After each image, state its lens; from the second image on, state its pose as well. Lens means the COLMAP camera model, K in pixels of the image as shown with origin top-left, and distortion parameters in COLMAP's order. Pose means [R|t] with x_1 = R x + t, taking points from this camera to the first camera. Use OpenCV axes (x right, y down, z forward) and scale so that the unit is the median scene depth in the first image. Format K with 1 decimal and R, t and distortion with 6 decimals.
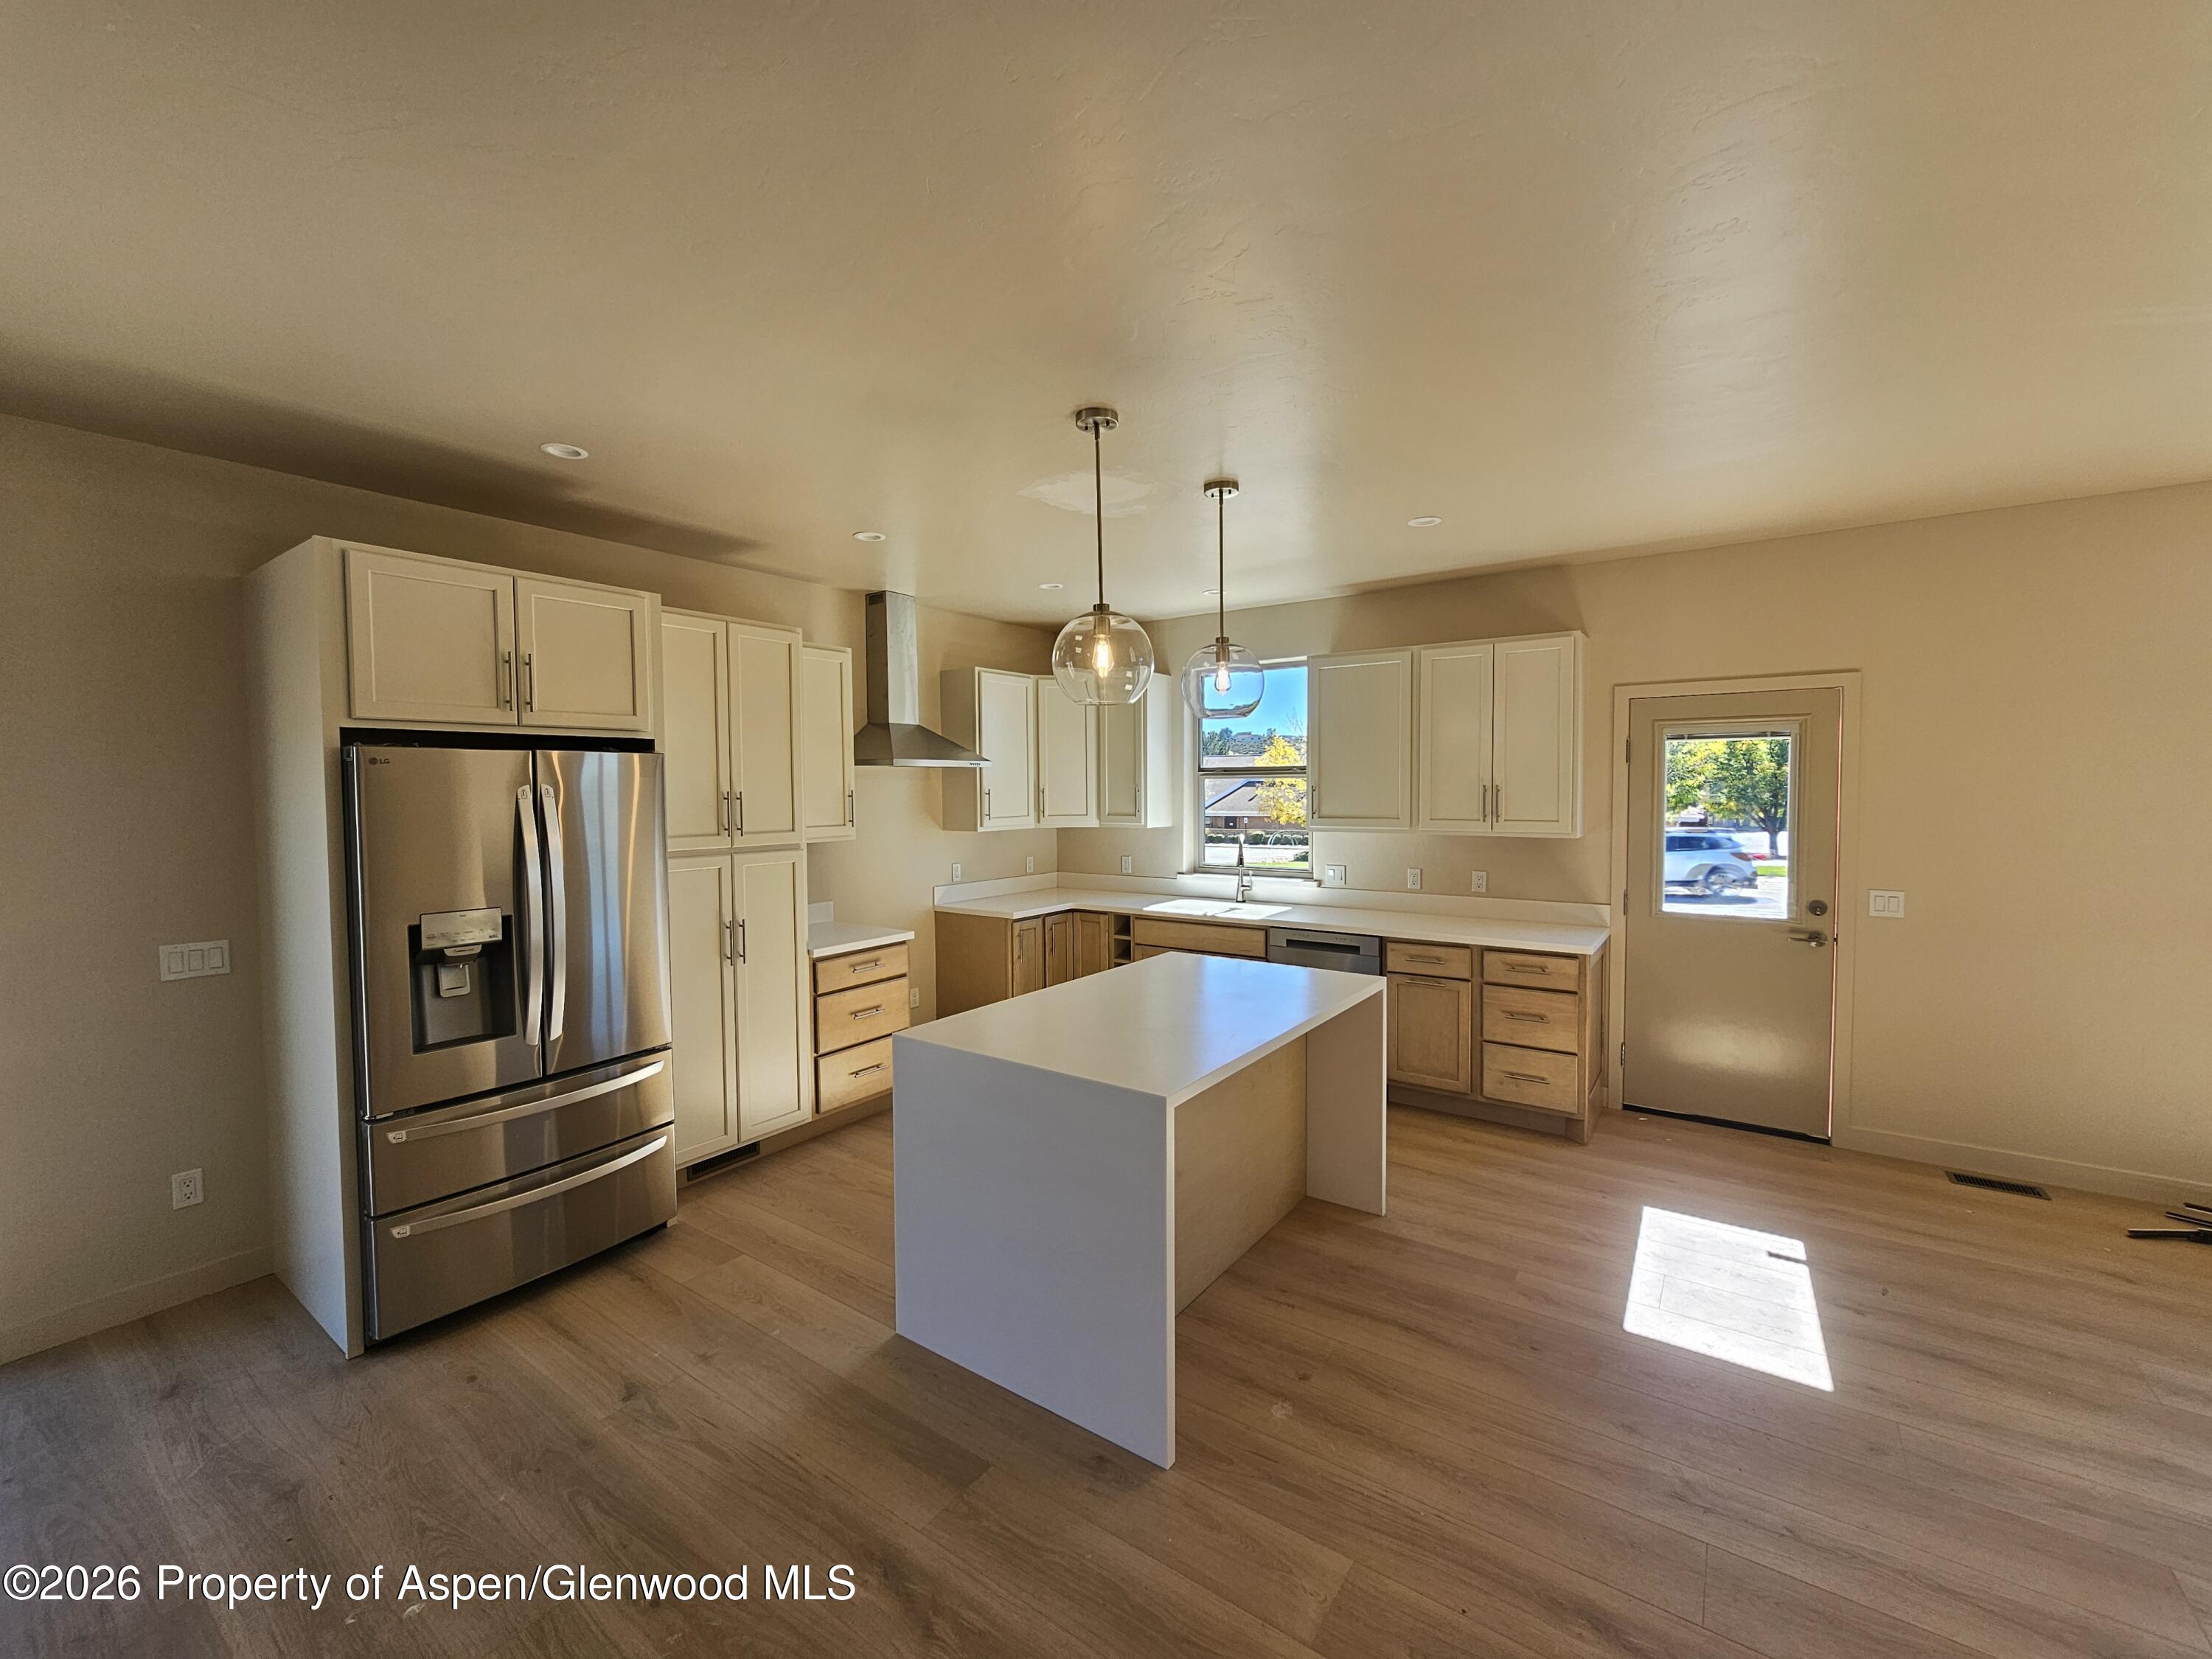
lens RADIAL K [[894.2, 0, 1108.9], [0, 894.2, 822.6], [0, 0, 1]] dist [-0.004434, 0.000459]
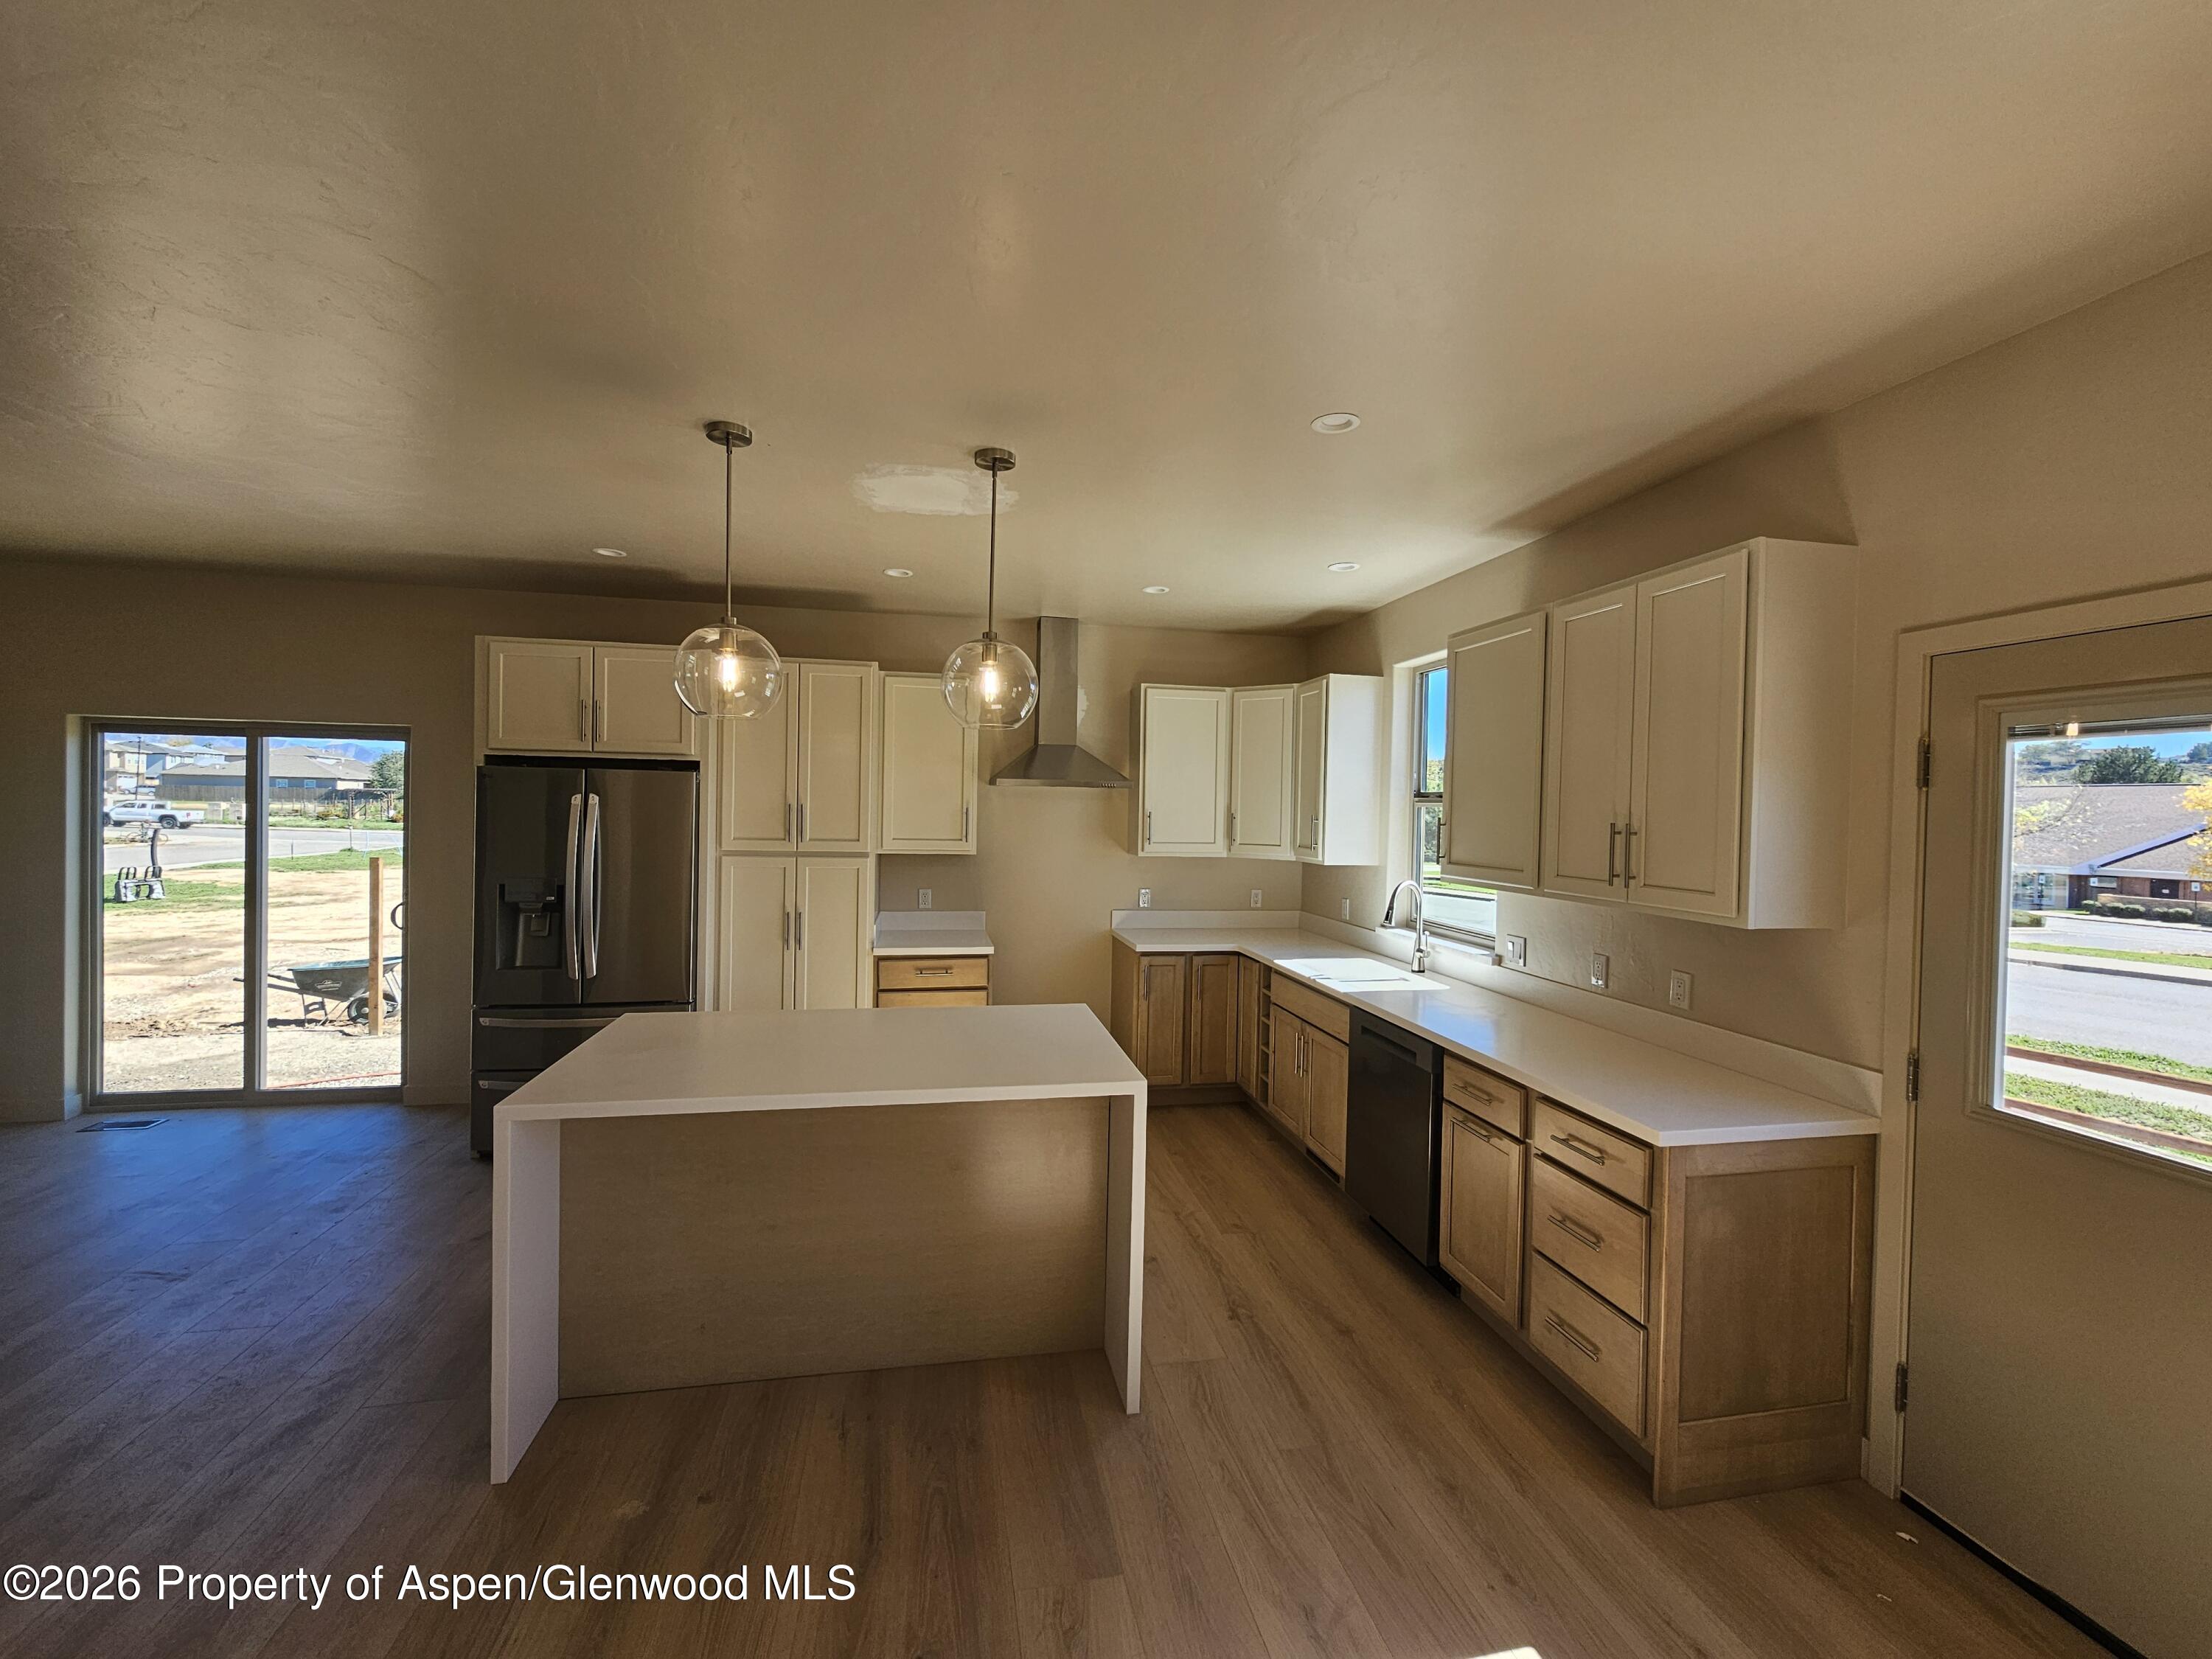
lens RADIAL K [[894.2, 0, 1106.7], [0, 894.2, 828.1], [0, 0, 1]] dist [-0.004434, 0.000459]
pose [[0.729530, 0.038176, -0.682883, 0.573494], [-0.054802, 0.998494, -0.002726, -0.018615], [0.681750, 0.039412, 0.730523, 0.336189]]
